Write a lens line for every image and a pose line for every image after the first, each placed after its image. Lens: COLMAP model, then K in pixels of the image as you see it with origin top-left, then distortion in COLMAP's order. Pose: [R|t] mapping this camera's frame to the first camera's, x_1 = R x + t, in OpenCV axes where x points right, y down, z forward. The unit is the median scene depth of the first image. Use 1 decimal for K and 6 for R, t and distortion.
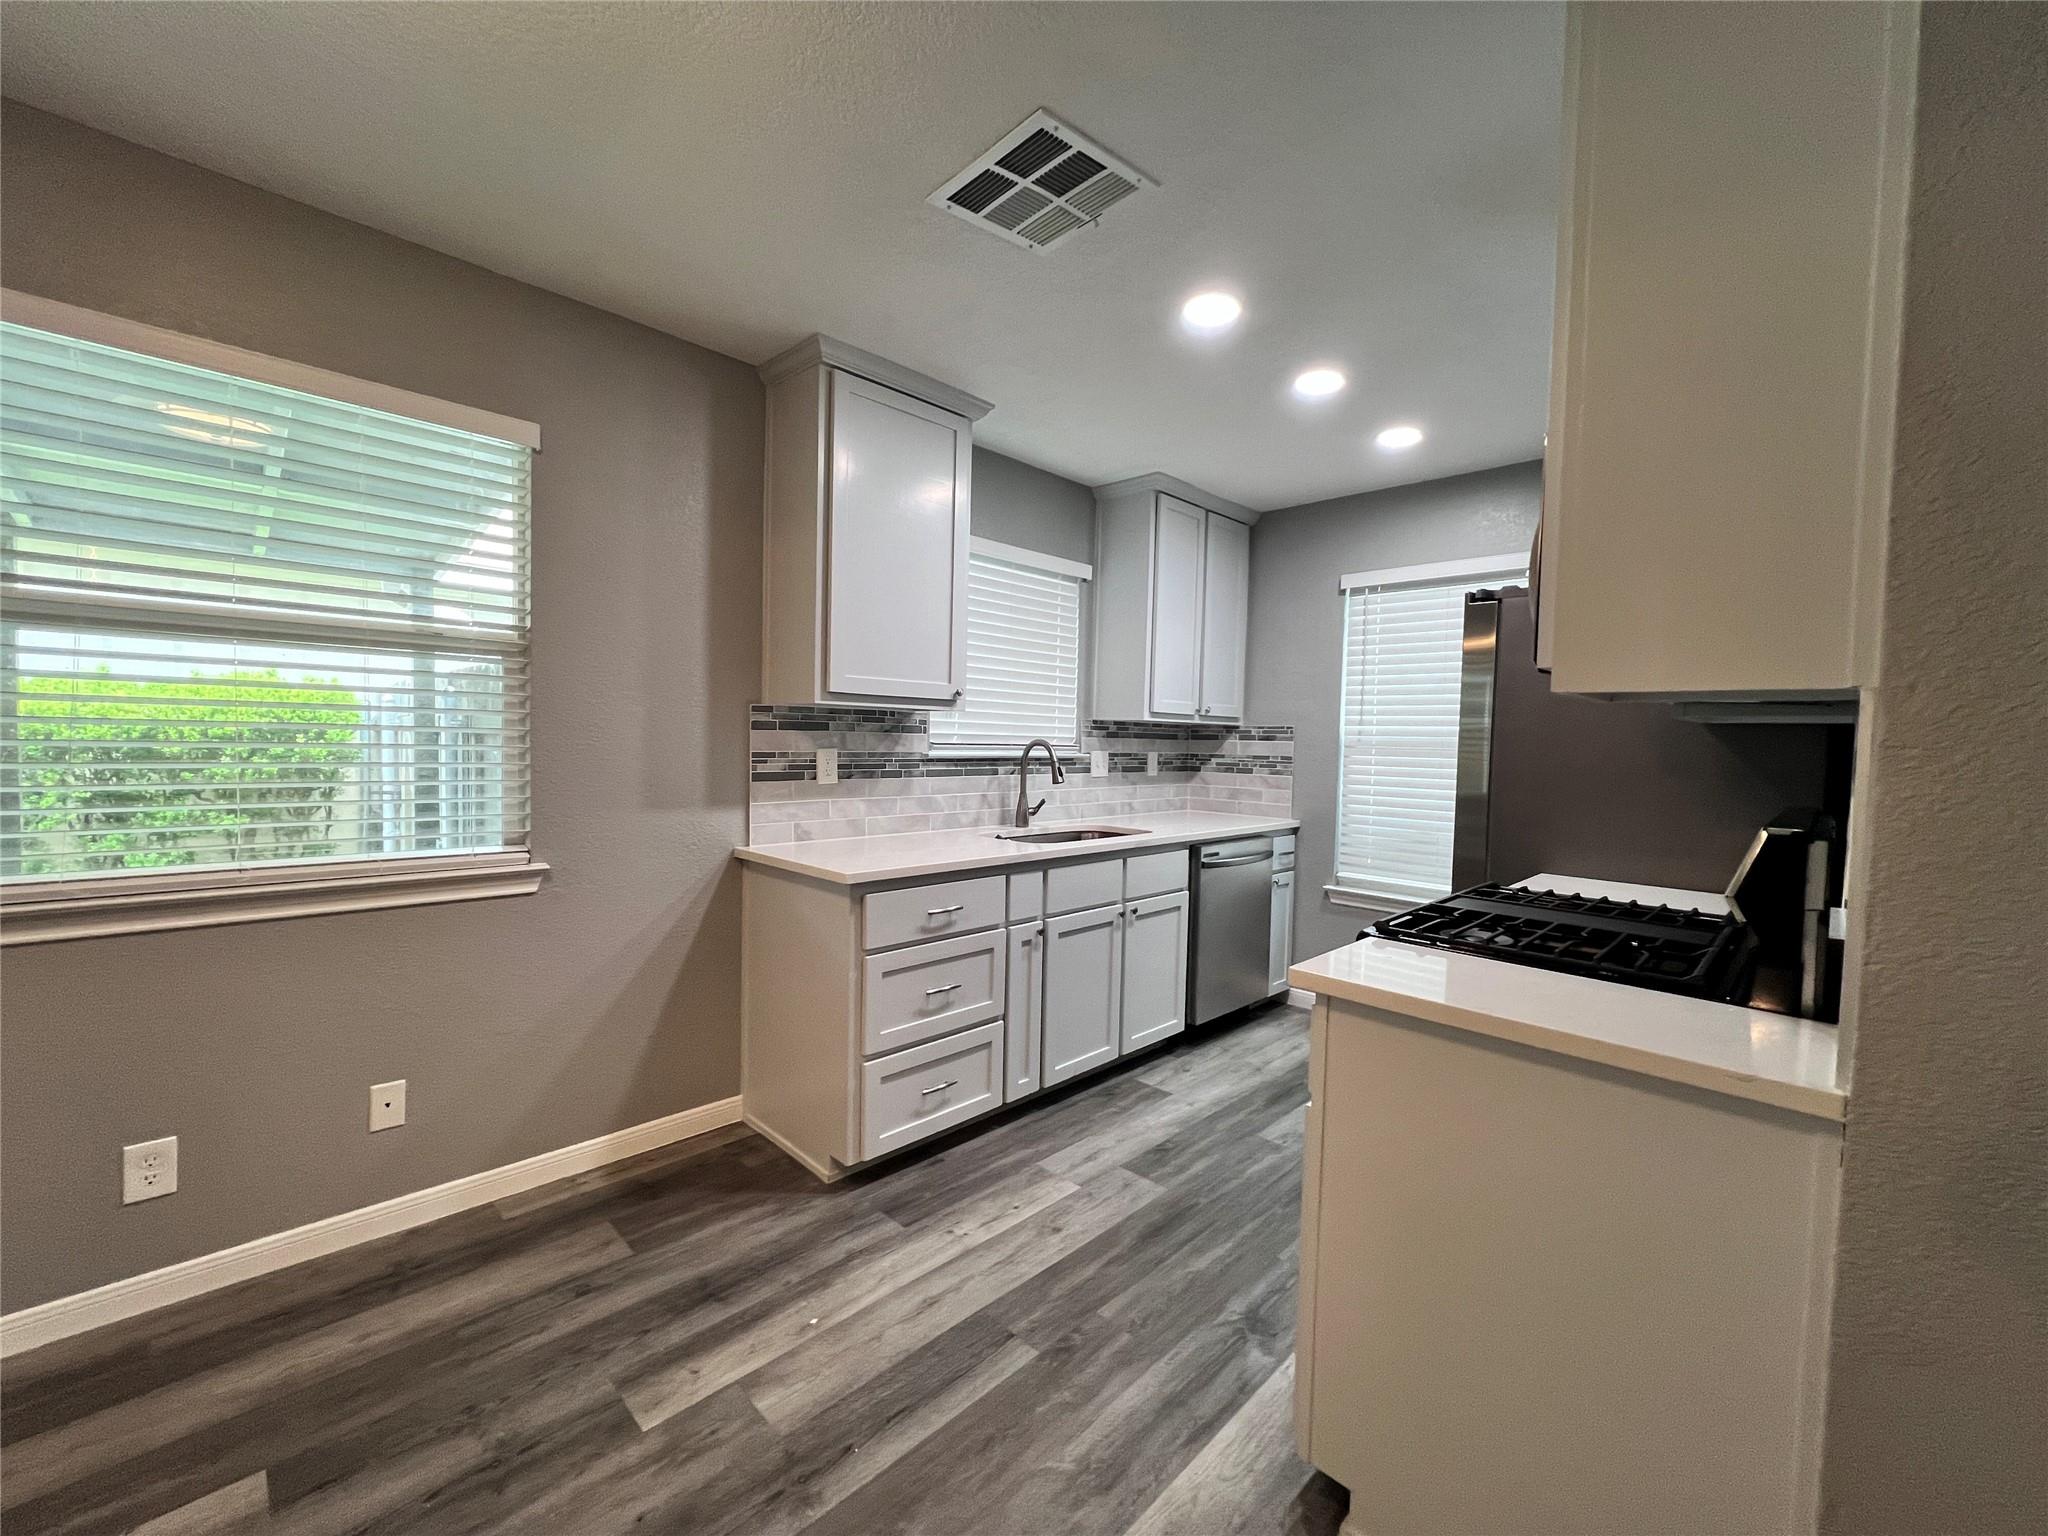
lens RADIAL K [[824.7, 0, 1014.6], [0, 824.7, 772.3], [0, 0, 1]] dist [-0.002336, 0.000040]
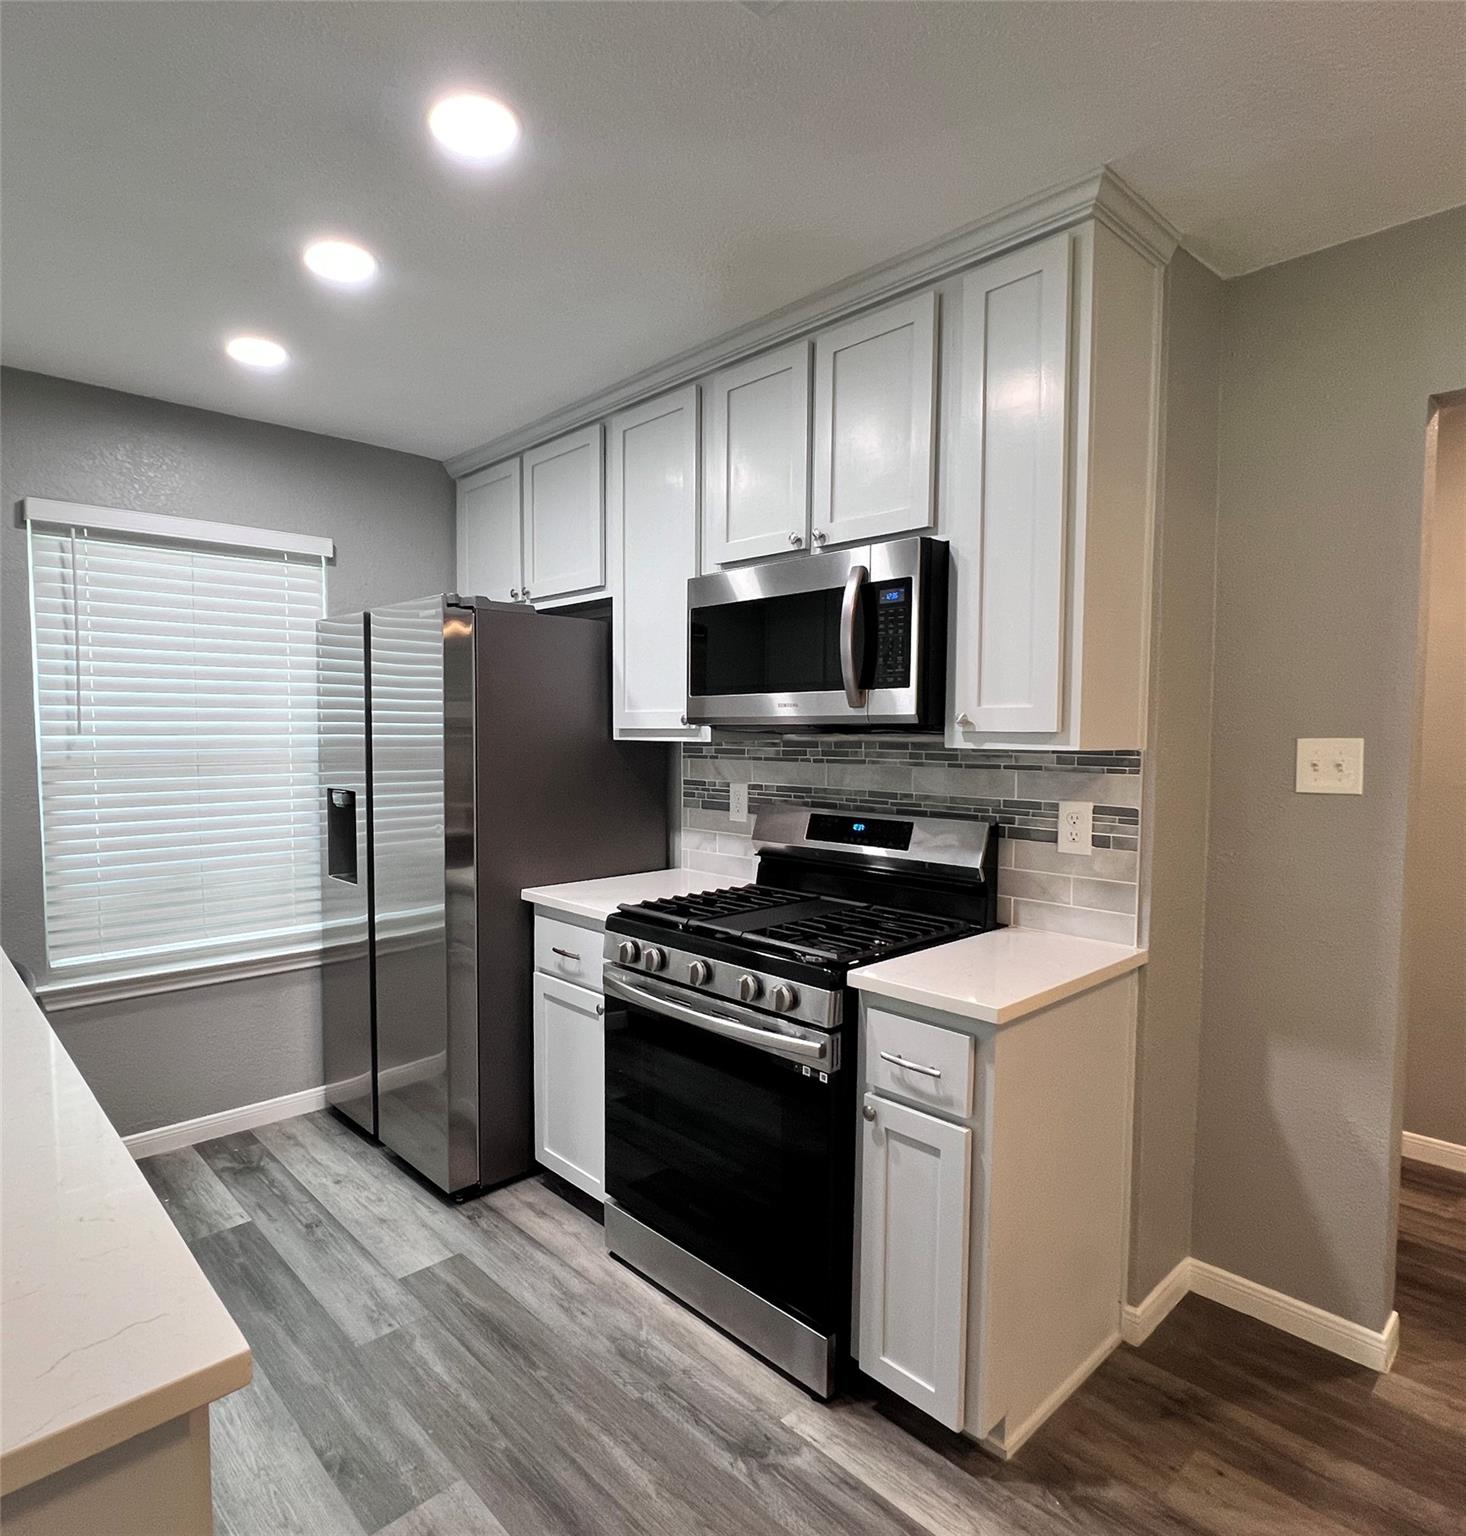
lens RADIAL K [[922.4, 0, 707.6], [0, 922.4, 788.3], [0, 0, 1]] dist [-0.000143, 0.000721]
pose [[0.047456, -0.087749, 0.995012, -0.447323], [0.040125, 0.995497, 0.085878, -0.086621], [-0.998067, 0.035850, 0.050763, 0.688758]]
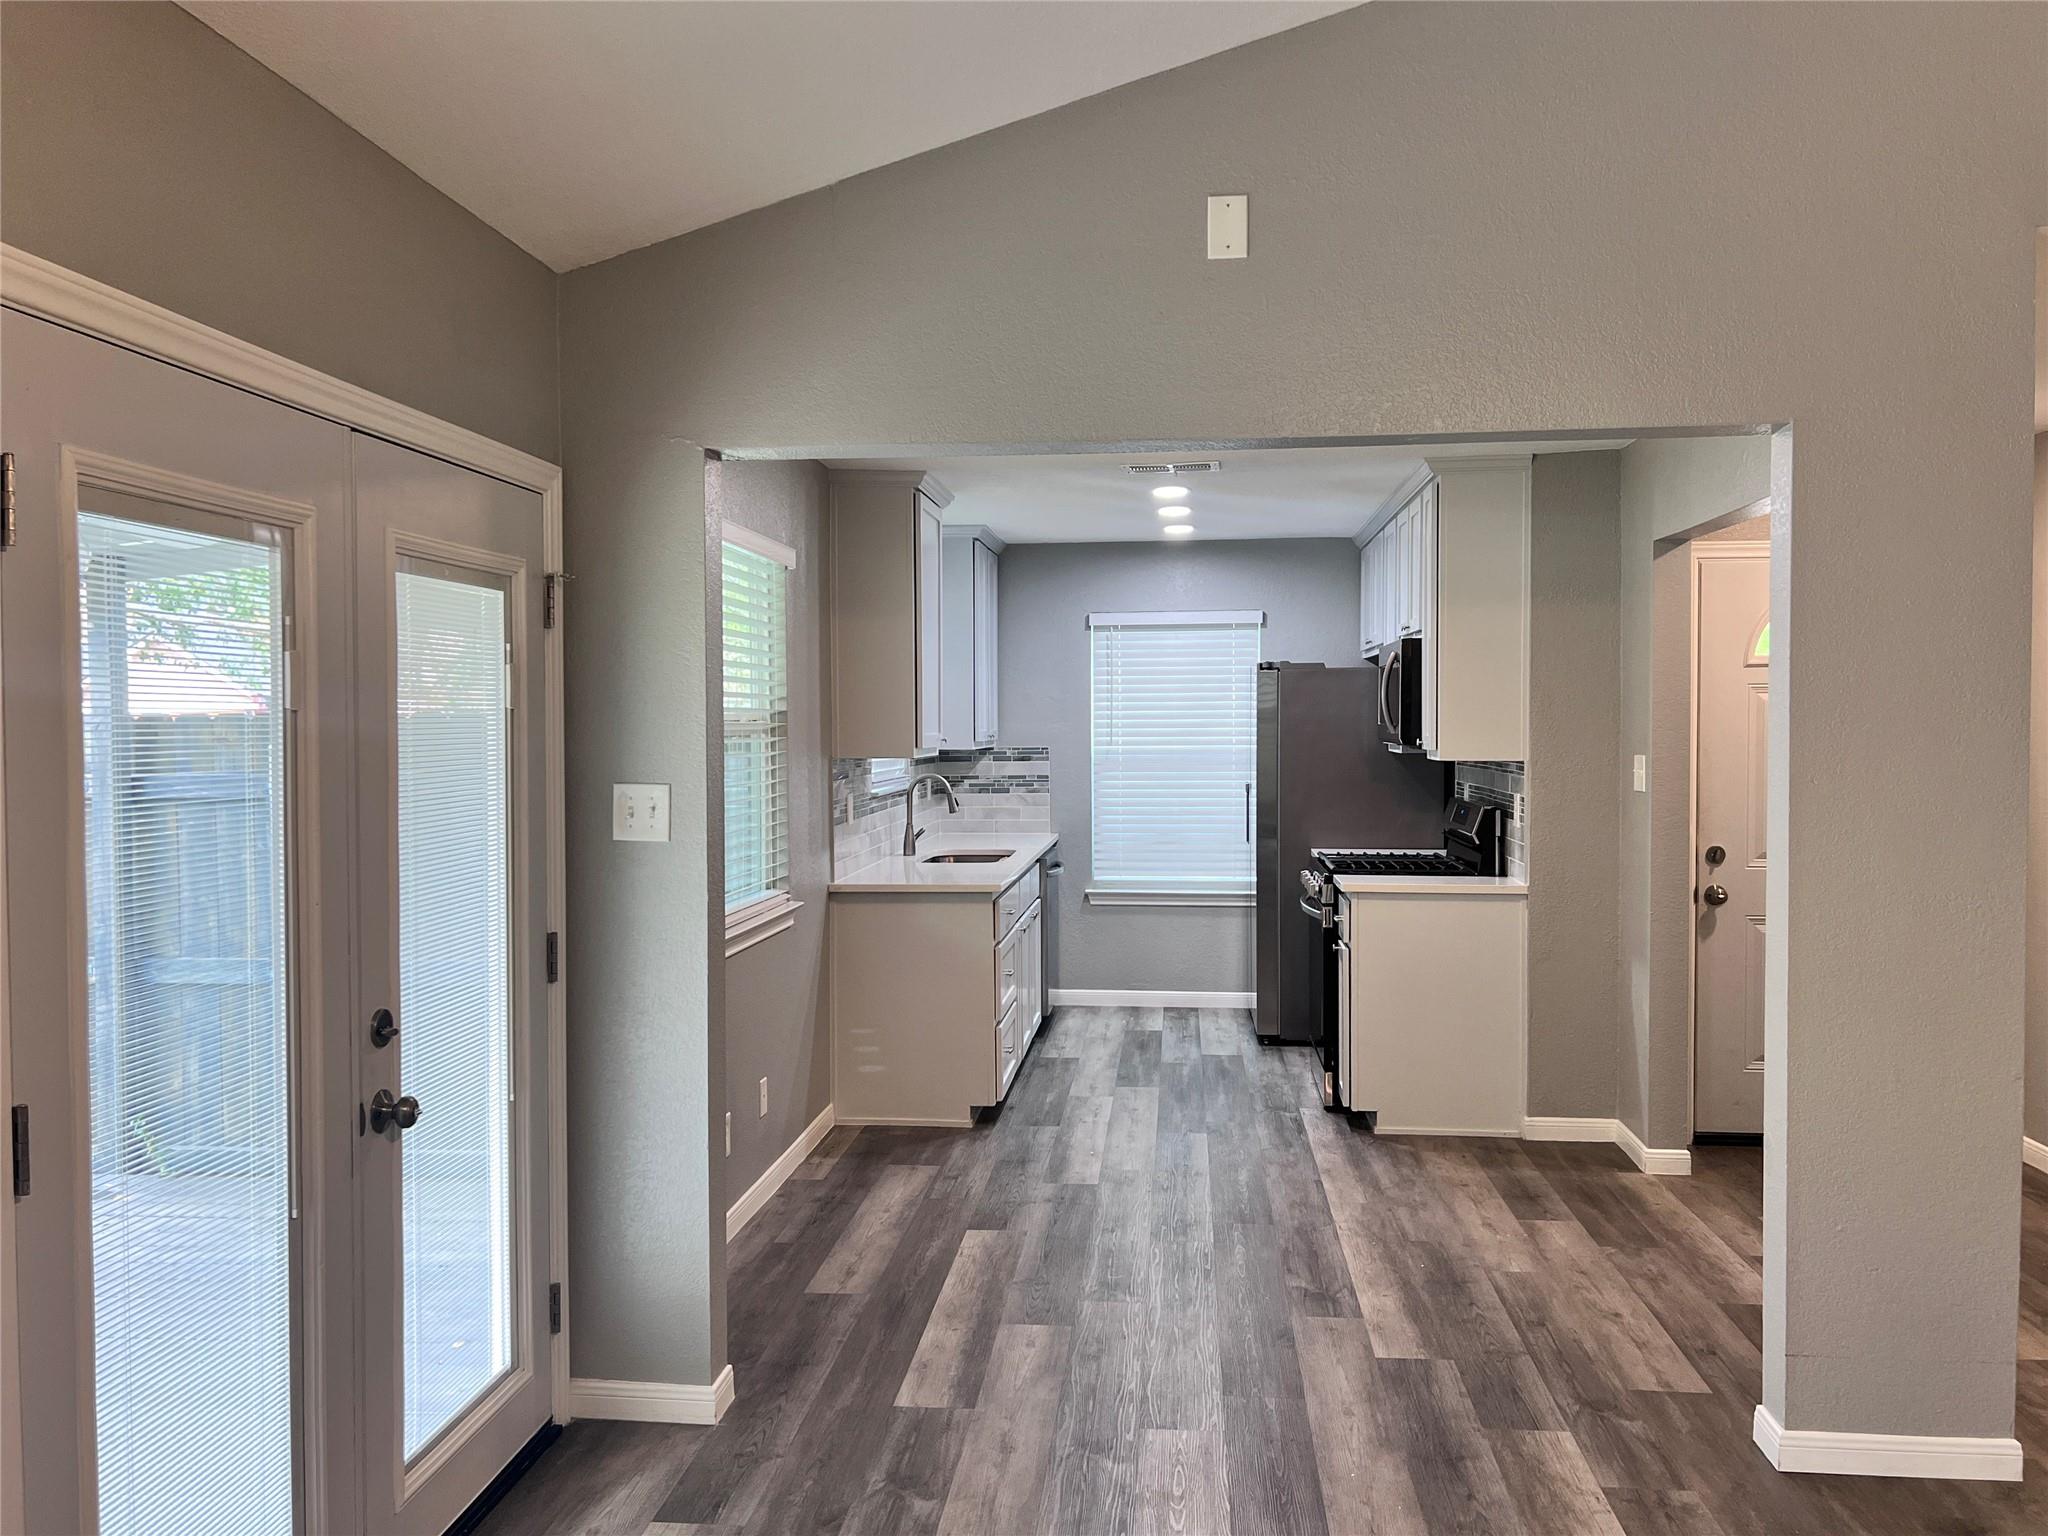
lens RADIAL K [[1554.3, 0, 1041.2], [0, 1554.3, 768.3], [0, 0, 1]] dist [0.032850, -0.025565]
pose [[0.769712, -0.045551, 0.636764, -1.542073], [0.049122, 0.998720, 0.012065, -0.084895], [-0.636499, 0.021993, 0.770964, -0.898008]]
